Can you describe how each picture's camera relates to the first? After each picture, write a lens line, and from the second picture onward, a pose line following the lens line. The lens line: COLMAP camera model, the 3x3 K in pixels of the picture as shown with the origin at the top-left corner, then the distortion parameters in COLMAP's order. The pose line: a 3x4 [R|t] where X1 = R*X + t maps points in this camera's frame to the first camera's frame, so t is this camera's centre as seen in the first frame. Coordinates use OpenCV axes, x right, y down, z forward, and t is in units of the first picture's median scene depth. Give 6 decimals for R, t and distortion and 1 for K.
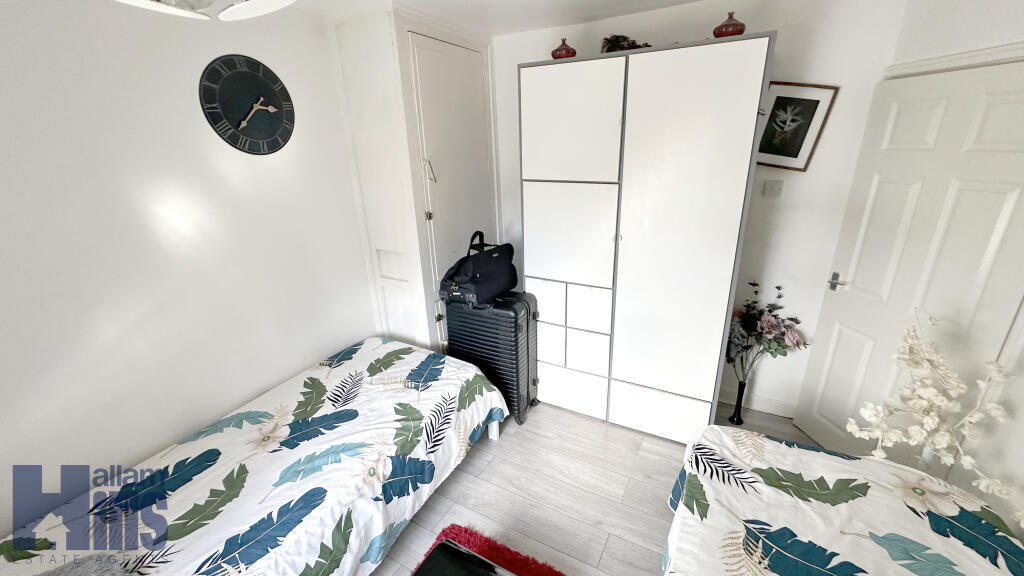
lens RADIAL K [[407.5, 0, 512.2], [0, 407.5, 286.6], [0, 0, 1]] dist [-0.000088, -0.000020]
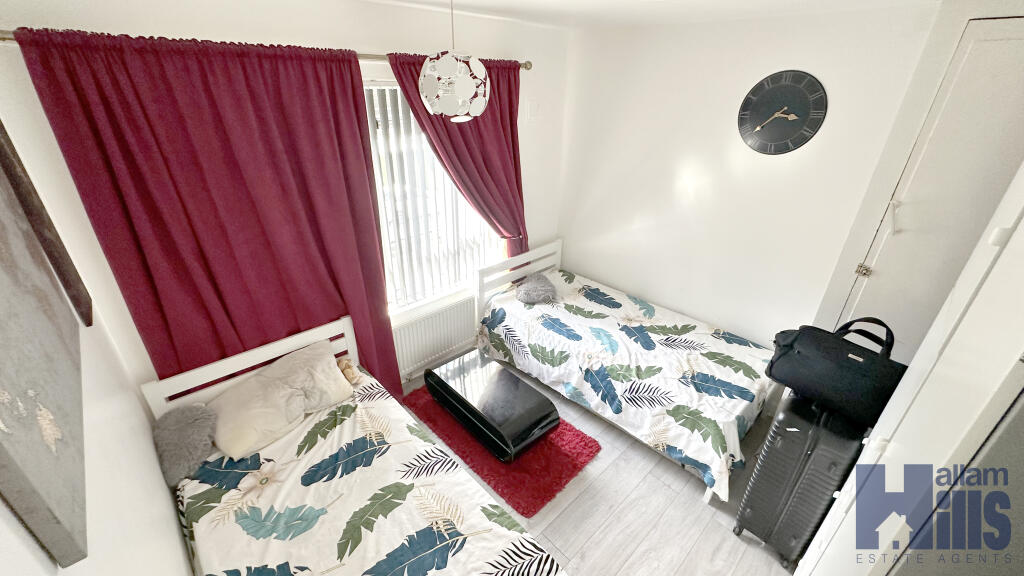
lens RADIAL K [[407.5, 0, 513.1], [0, 407.5, 285.7], [0, 0, 1]] dist [-0.000088, -0.000020]
pose [[-0.290626, 0.455129, -0.841662, 0.813250], [-0.337991, 0.774091, 0.535298, -0.432443], [0.895153, 0.440046, -0.071141, 0.619189]]
